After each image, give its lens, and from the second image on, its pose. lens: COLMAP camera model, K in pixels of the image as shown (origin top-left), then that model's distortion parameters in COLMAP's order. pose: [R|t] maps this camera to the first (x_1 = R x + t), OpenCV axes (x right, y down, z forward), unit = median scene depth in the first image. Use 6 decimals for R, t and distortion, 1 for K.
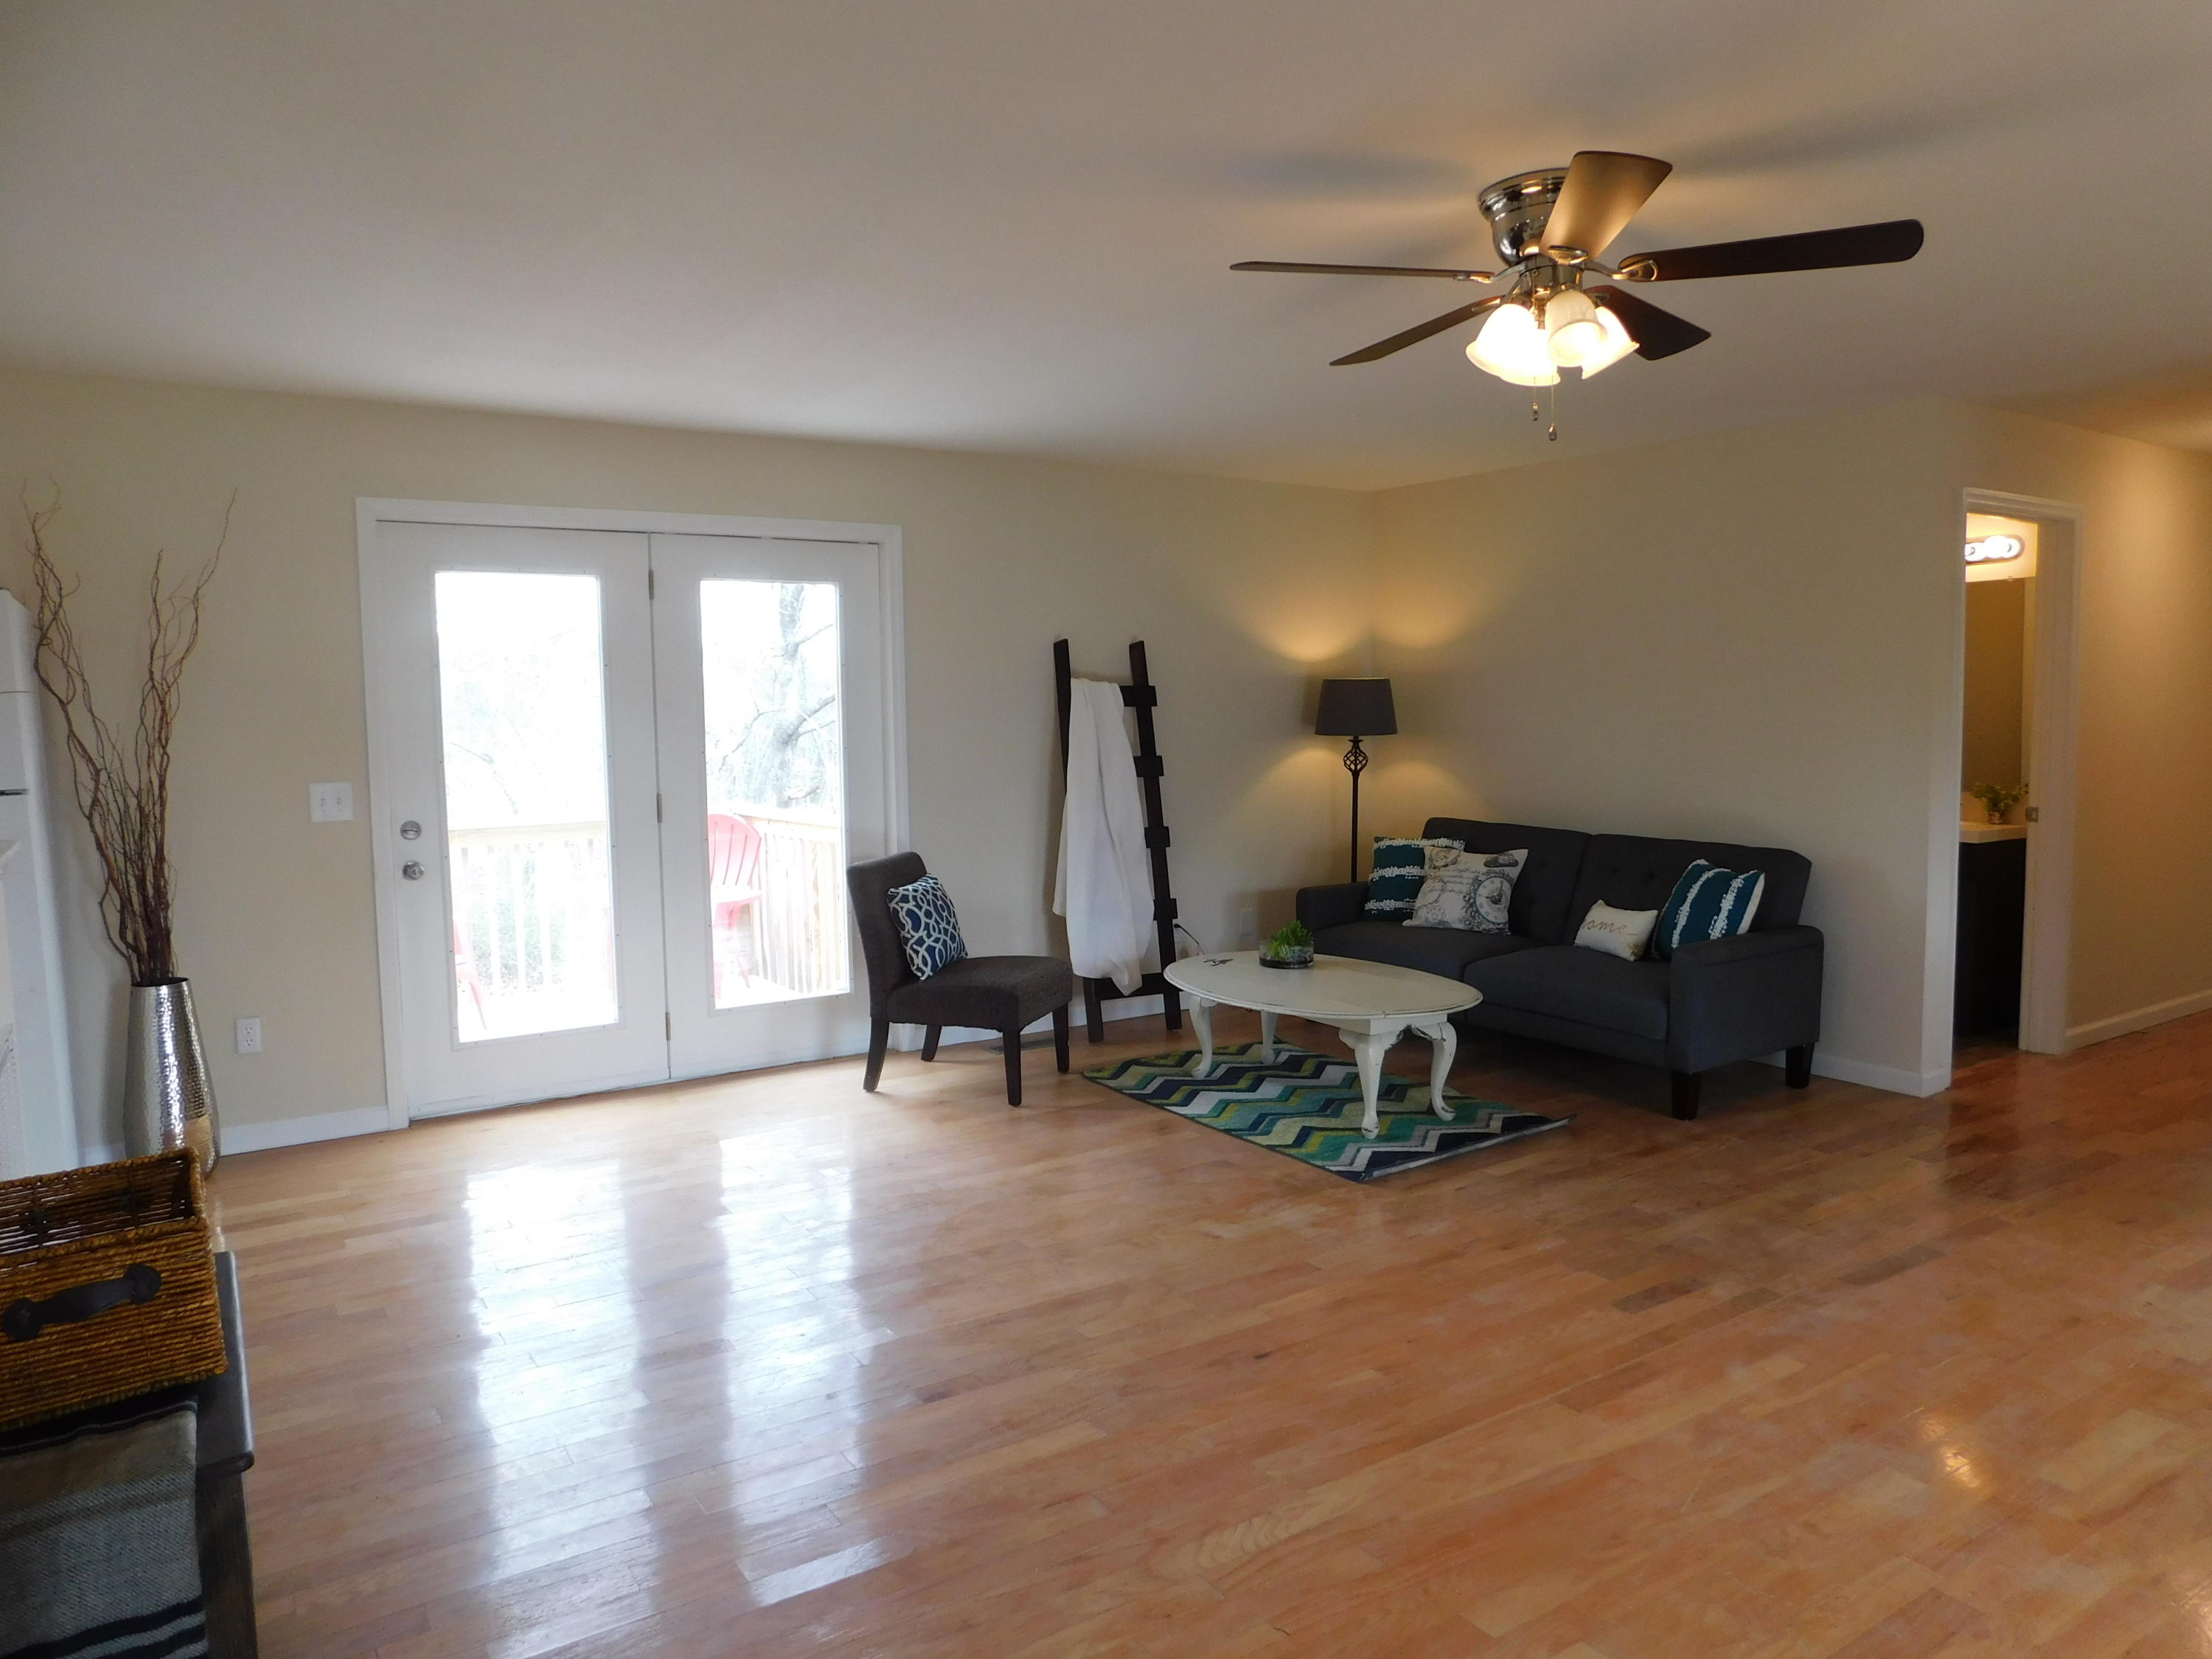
lens RADIAL K [[1460.2, 0, 1106.0], [0, 1460.2, 829.5], [0, 0, 1]] dist [-0.072777, 0.056648]
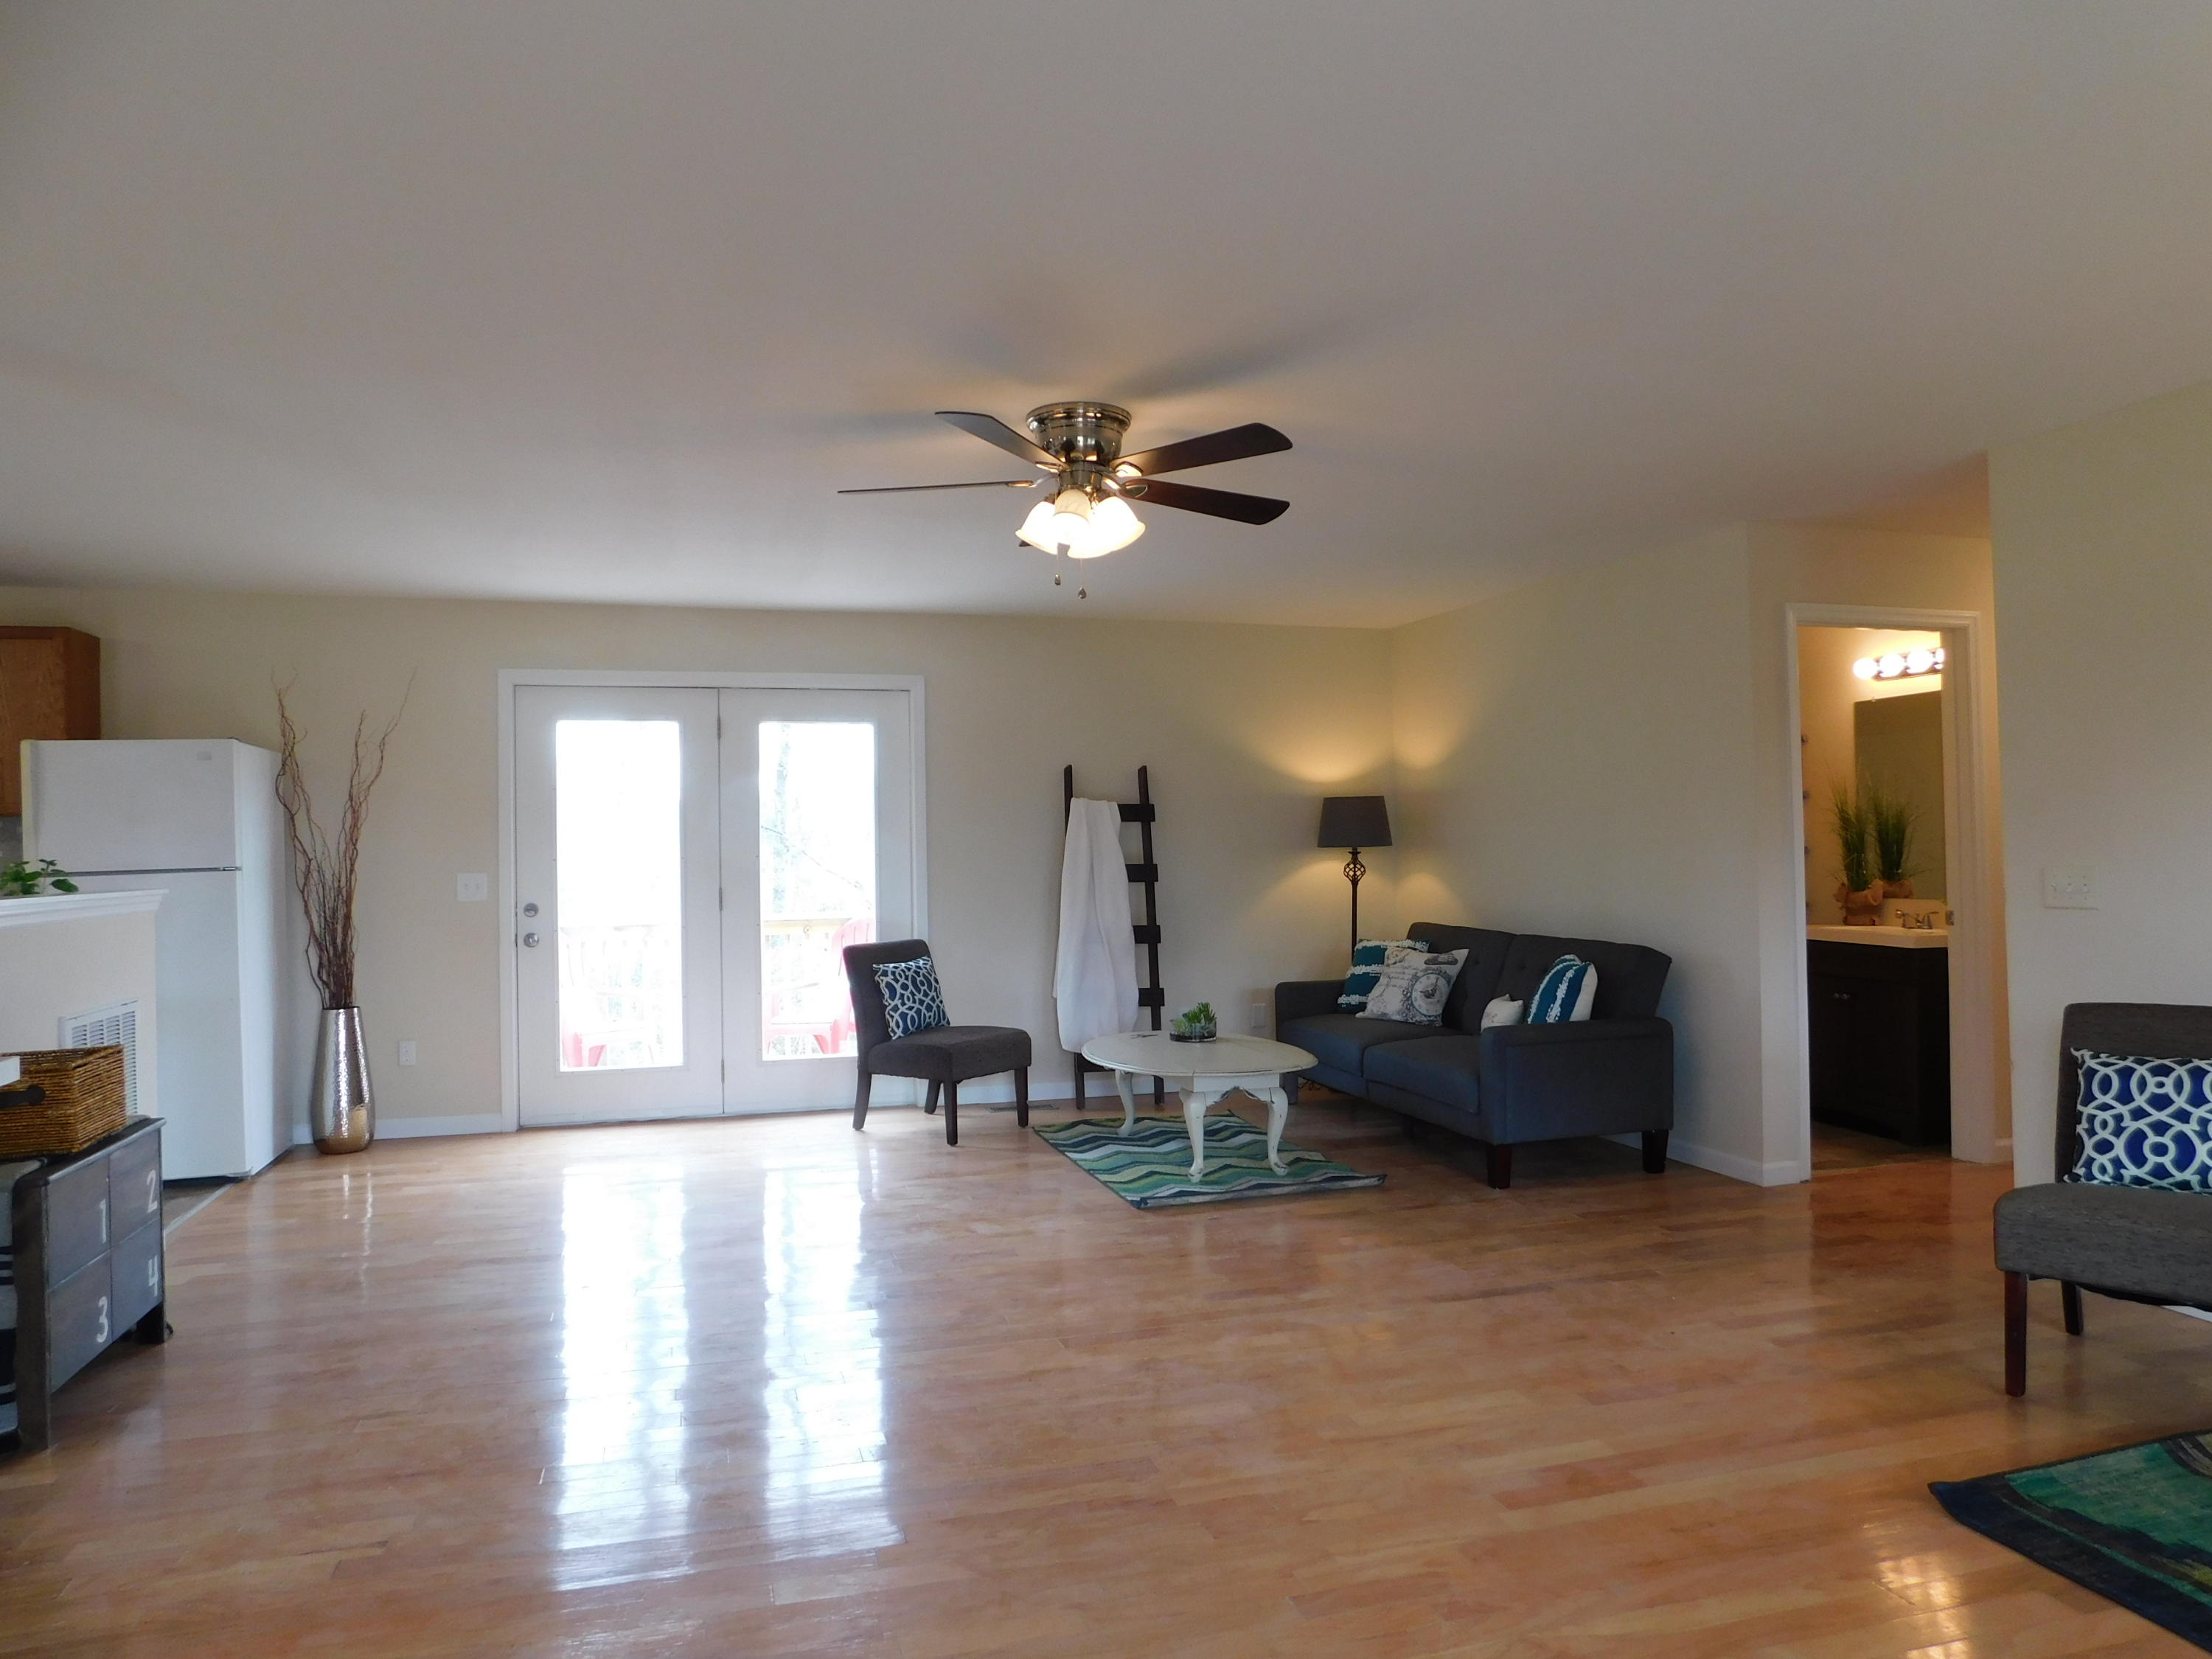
lens RADIAL K [[1460.2, 0, 1106.0], [0, 1460.2, 829.5], [0, 0, 1]] dist [-0.072777, 0.056648]
pose [[0.957797, -0.005214, -0.287400, 0.398328], [-0.022442, 0.995427, -0.092849, 0.036503], [0.286569, 0.095380, 0.953300, -0.138865]]
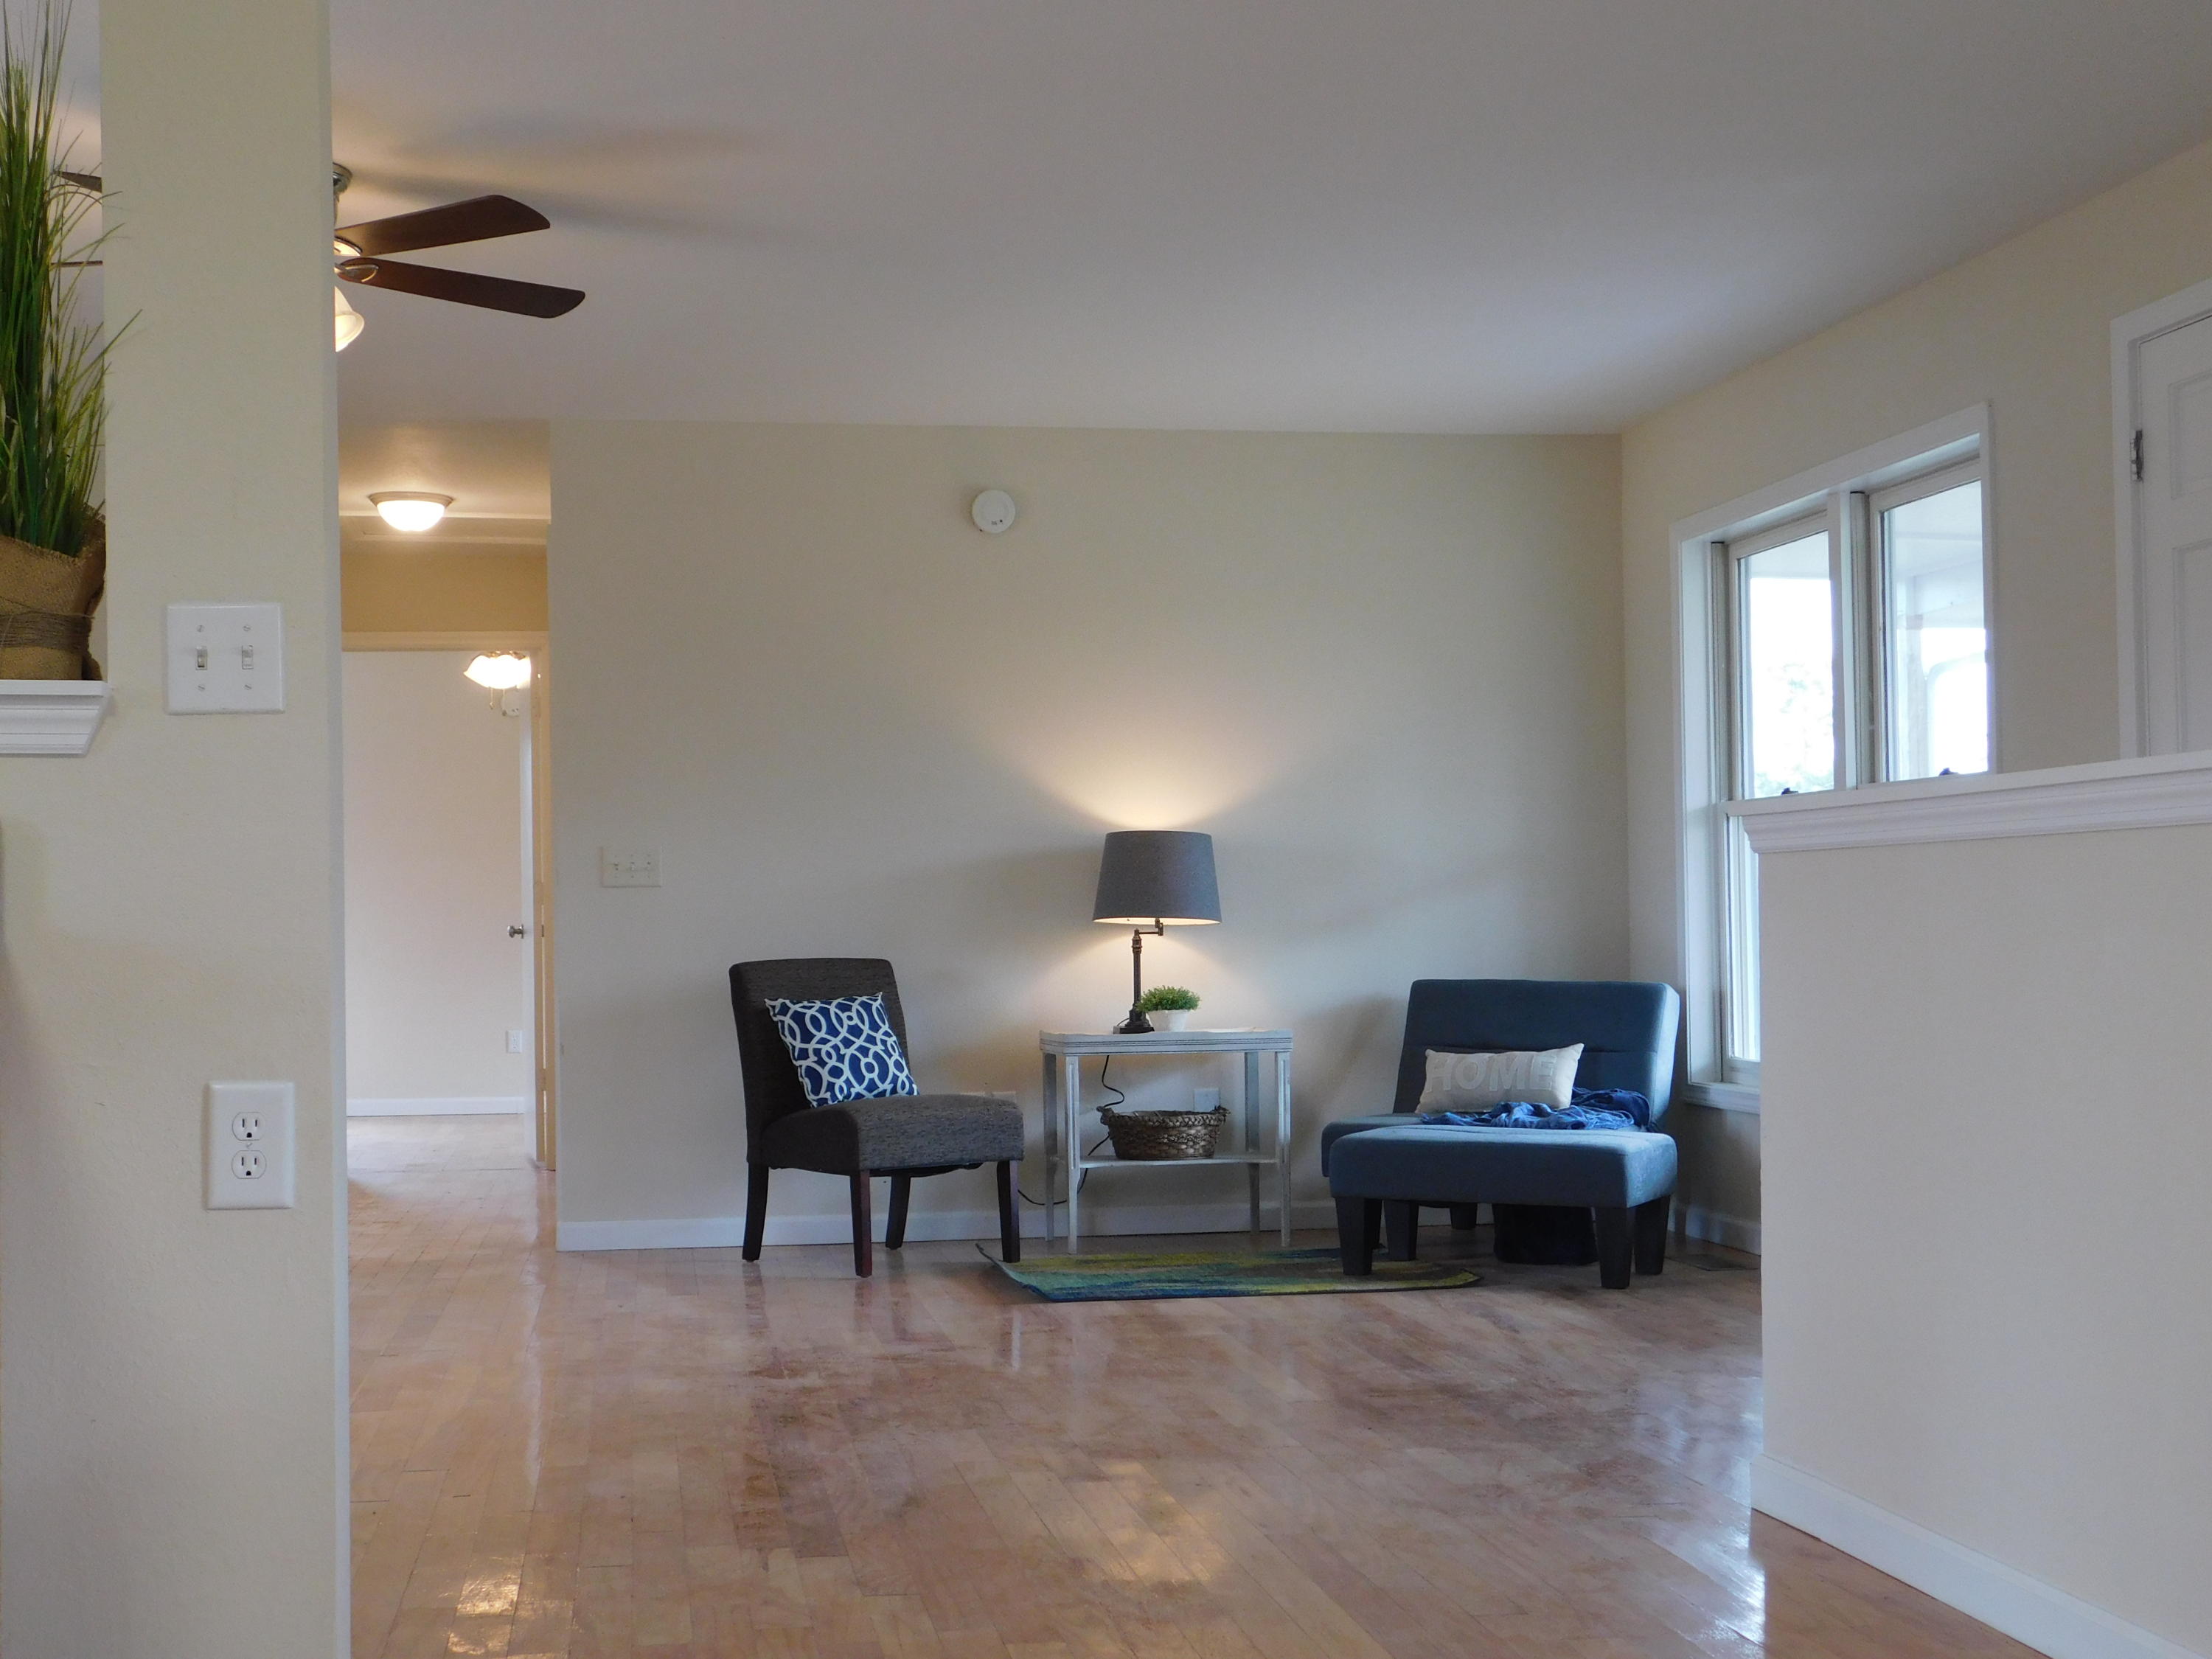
lens RADIAL K [[2921.1, 0, 1106.0], [0, 2921.1, 829.5], [0, 0, 1]] dist [-0.004084, 0.015691]
pose [[0.412159, 0.039088, 0.910273, -0.692492], [0.084669, 0.993113, -0.080982, 0.117662], [-0.907169, 0.110449, 0.406011, -0.152510]]
